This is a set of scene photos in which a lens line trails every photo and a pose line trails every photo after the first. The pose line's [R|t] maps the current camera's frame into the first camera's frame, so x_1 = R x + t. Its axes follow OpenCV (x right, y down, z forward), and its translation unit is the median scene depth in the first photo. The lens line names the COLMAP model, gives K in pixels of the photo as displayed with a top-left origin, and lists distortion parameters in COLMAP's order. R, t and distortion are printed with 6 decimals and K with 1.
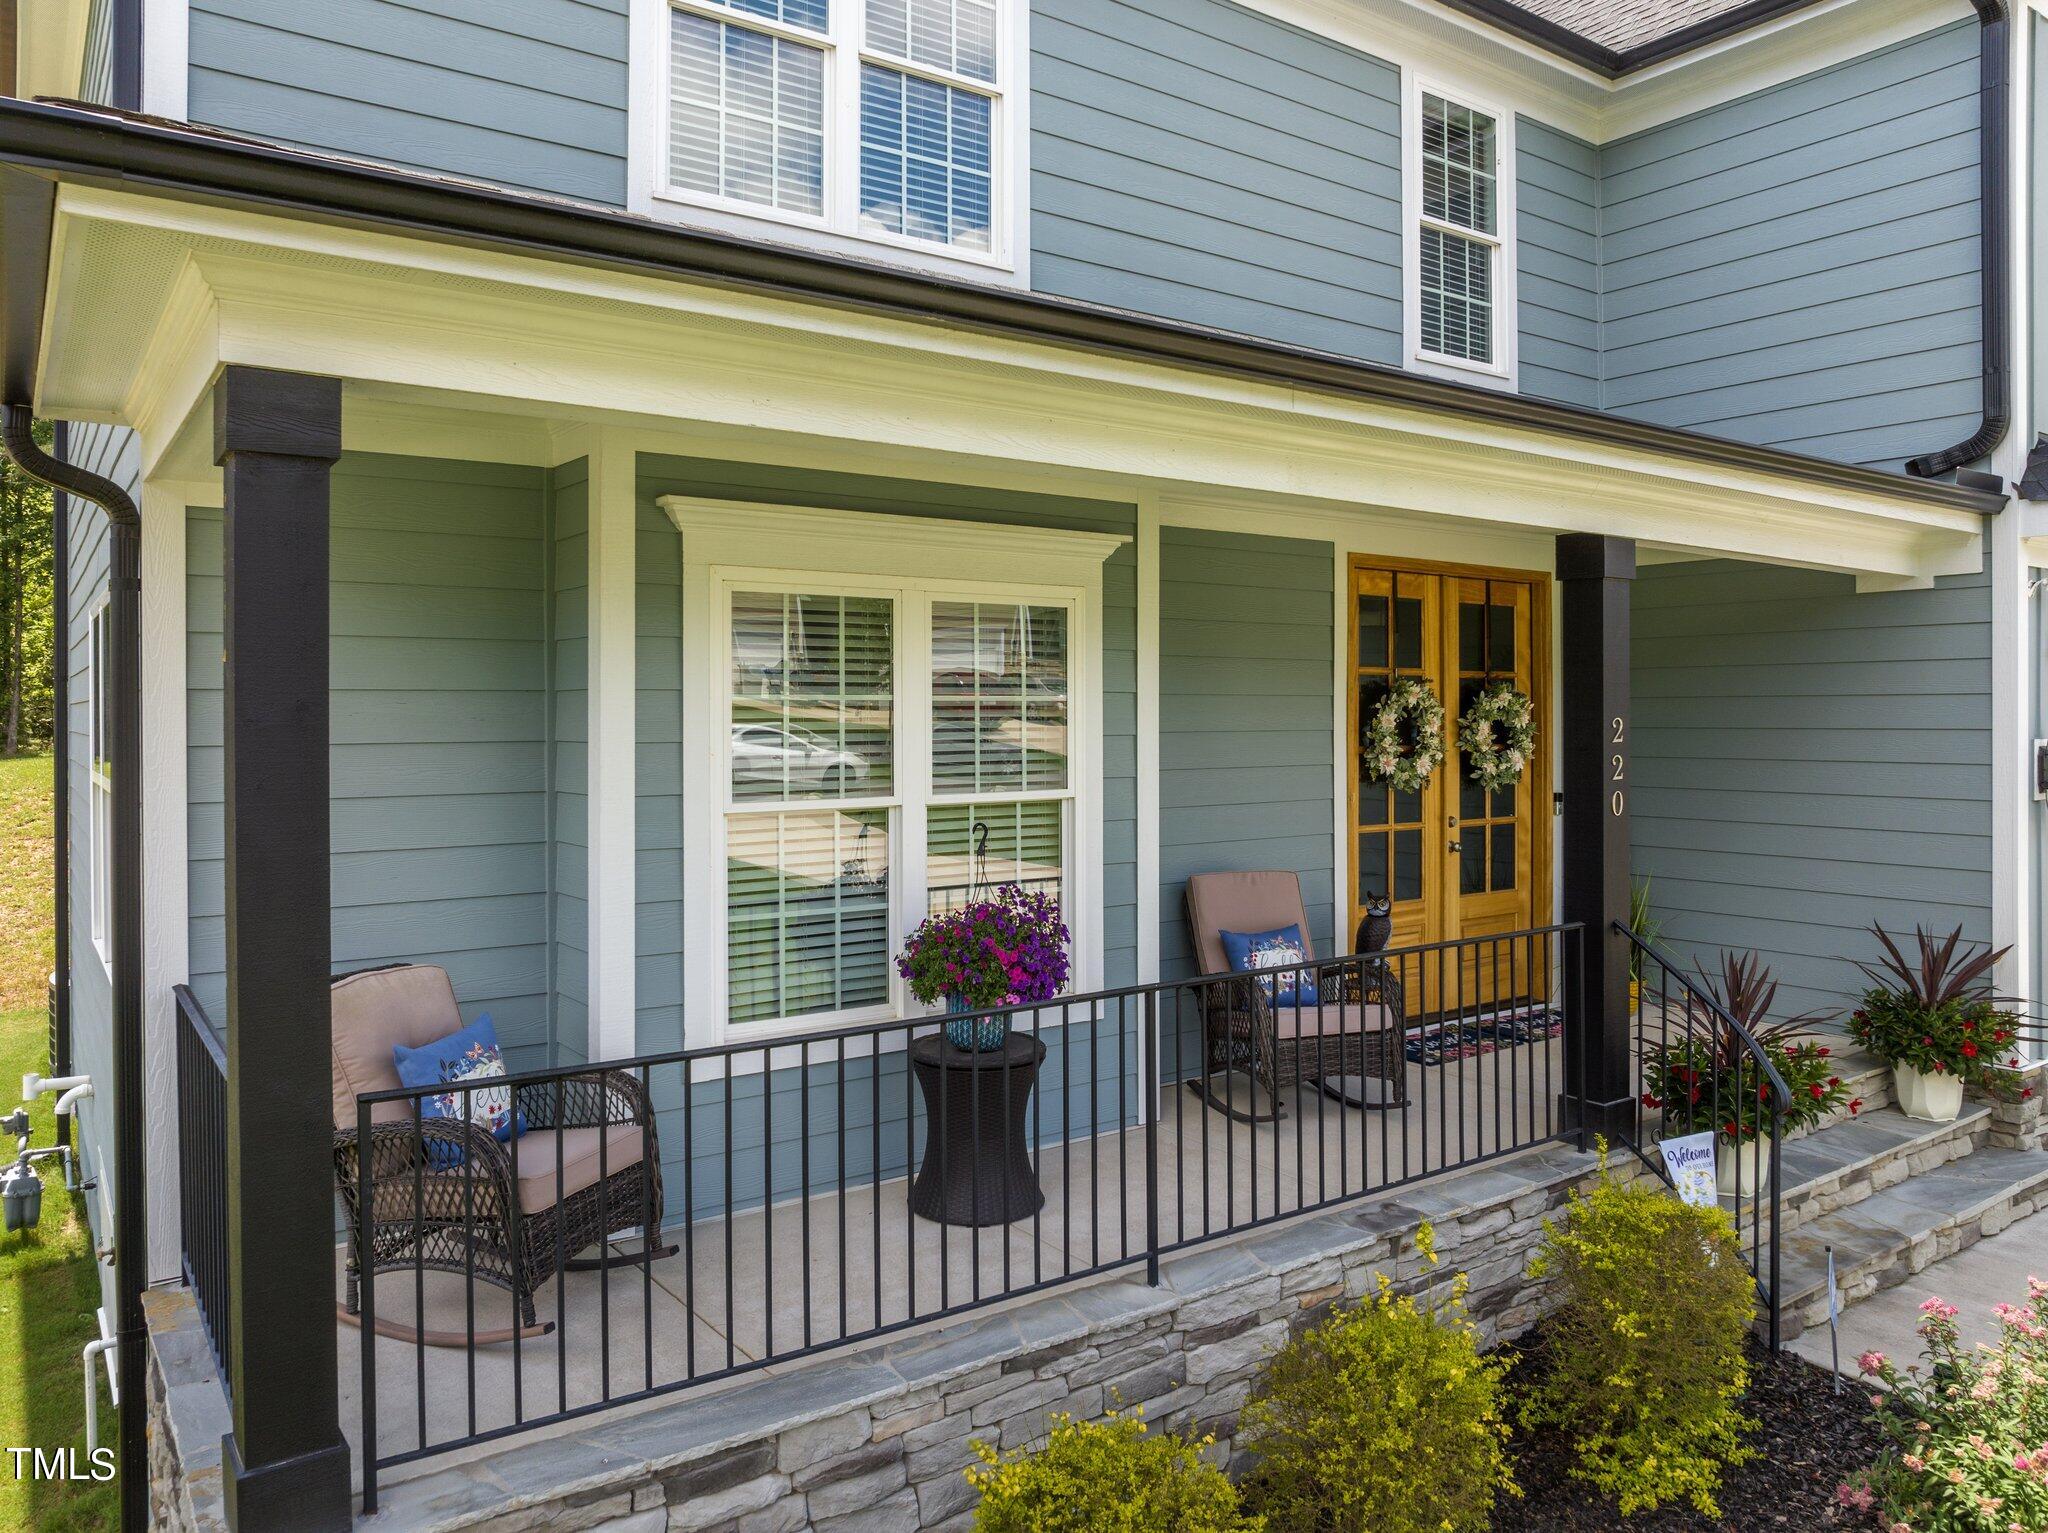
lens RADIAL K [[1463.4, 0, 1031.4], [0, 1463.4, 716.2], [0, 0, 1]] dist [-0.047435, 0.017437]
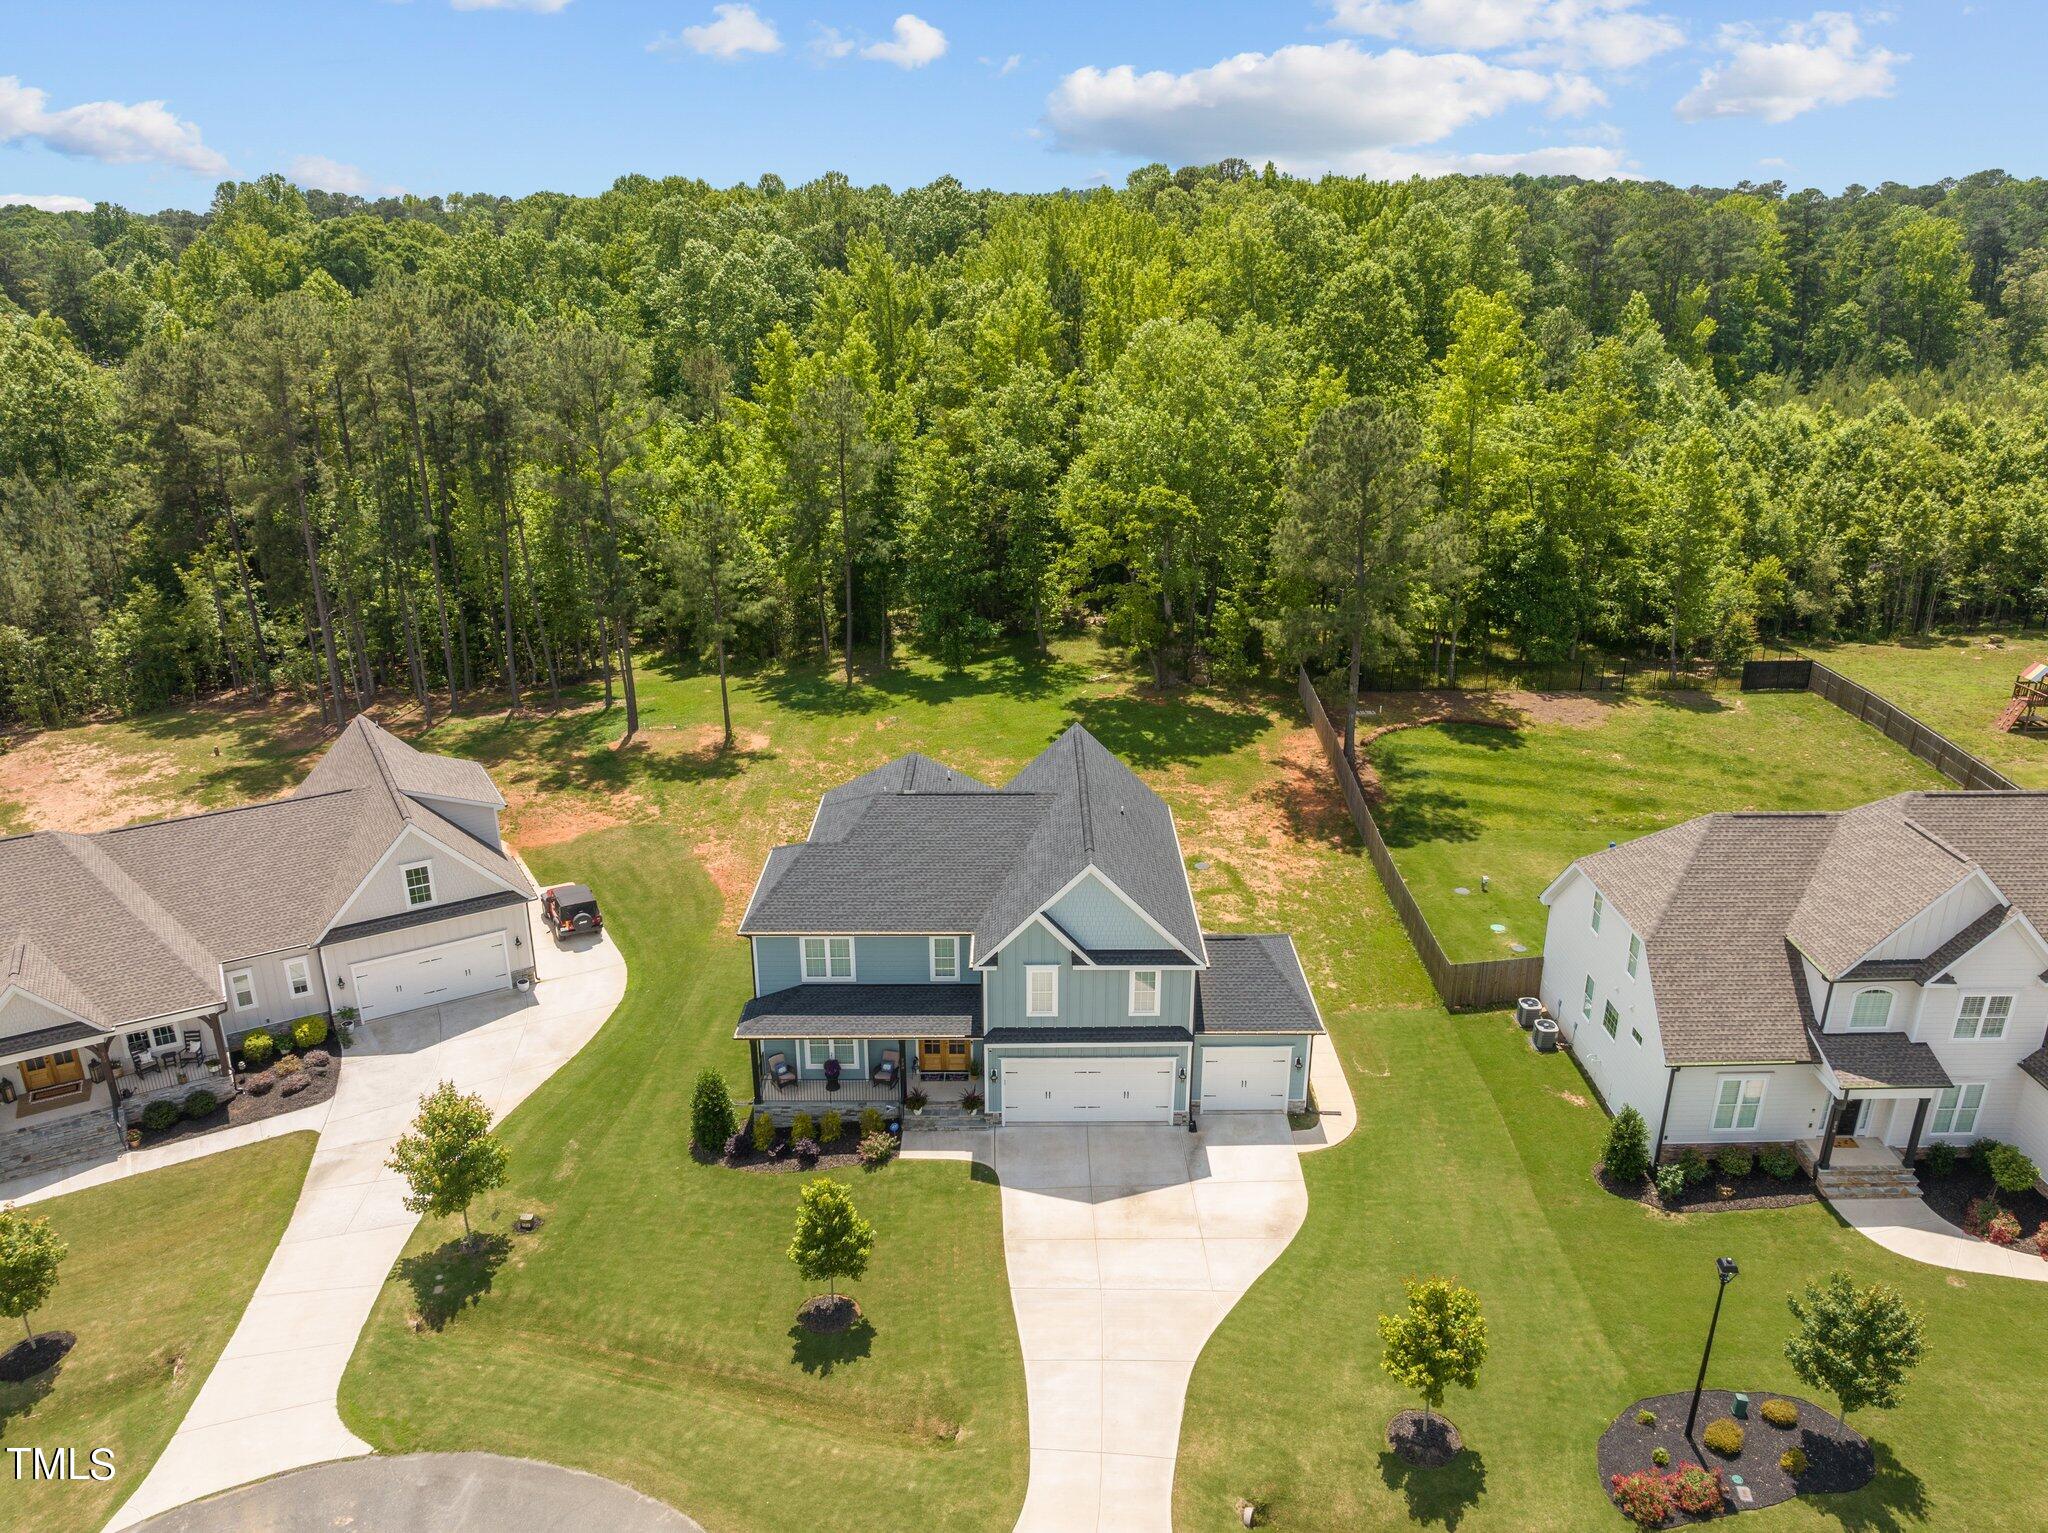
lens RADIAL K [[1452.6, 0, 1033.1], [0, 1452.6, 772.0], [0, 0, 1]] dist [-0.033855, 0.000120]
pose [[0.819354, 0.207797, -0.534302, 4.497409], [-0.002647, 0.933359, 0.358935, -3.962418], [0.573281, -0.292680, 0.765302, -3.879337]]
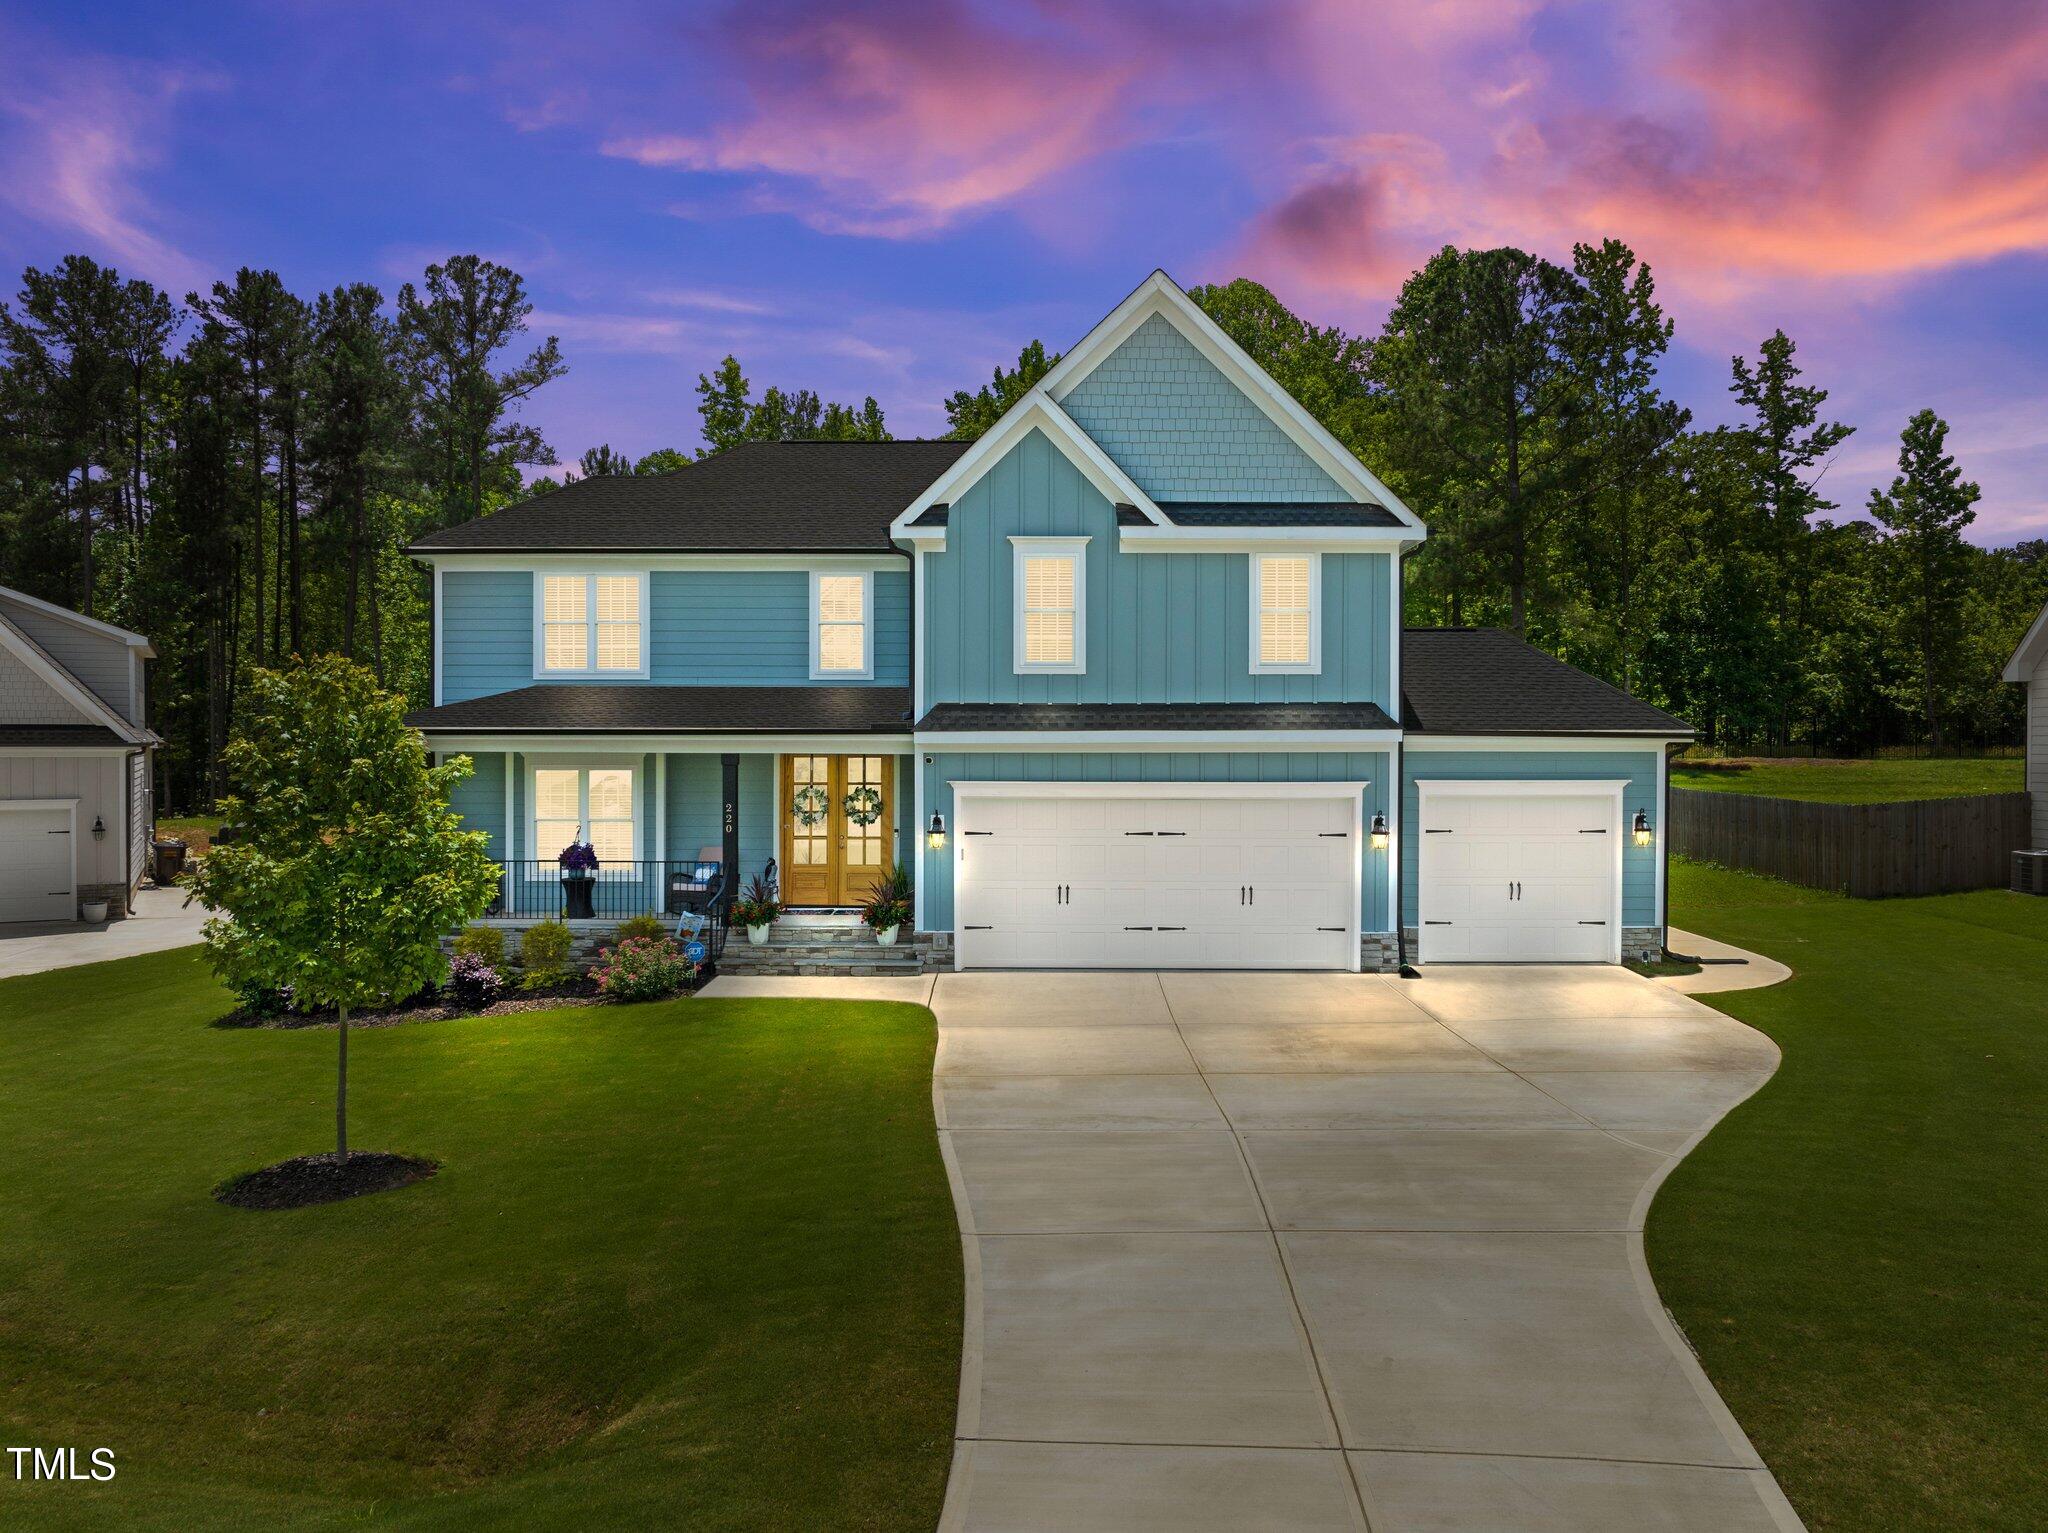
lens RADIAL K [[1447.1, 0, 1032.4], [0, 1447.1, 782.2], [0, 0, 1]] dist [-0.027821, -0.004859]
pose [[0.810476, 0.019978, -0.585431, 2.751329], [-0.005524, 0.999634, 0.026465, -0.134626], [0.585745, -0.018215, 0.810290, -1.268378]]
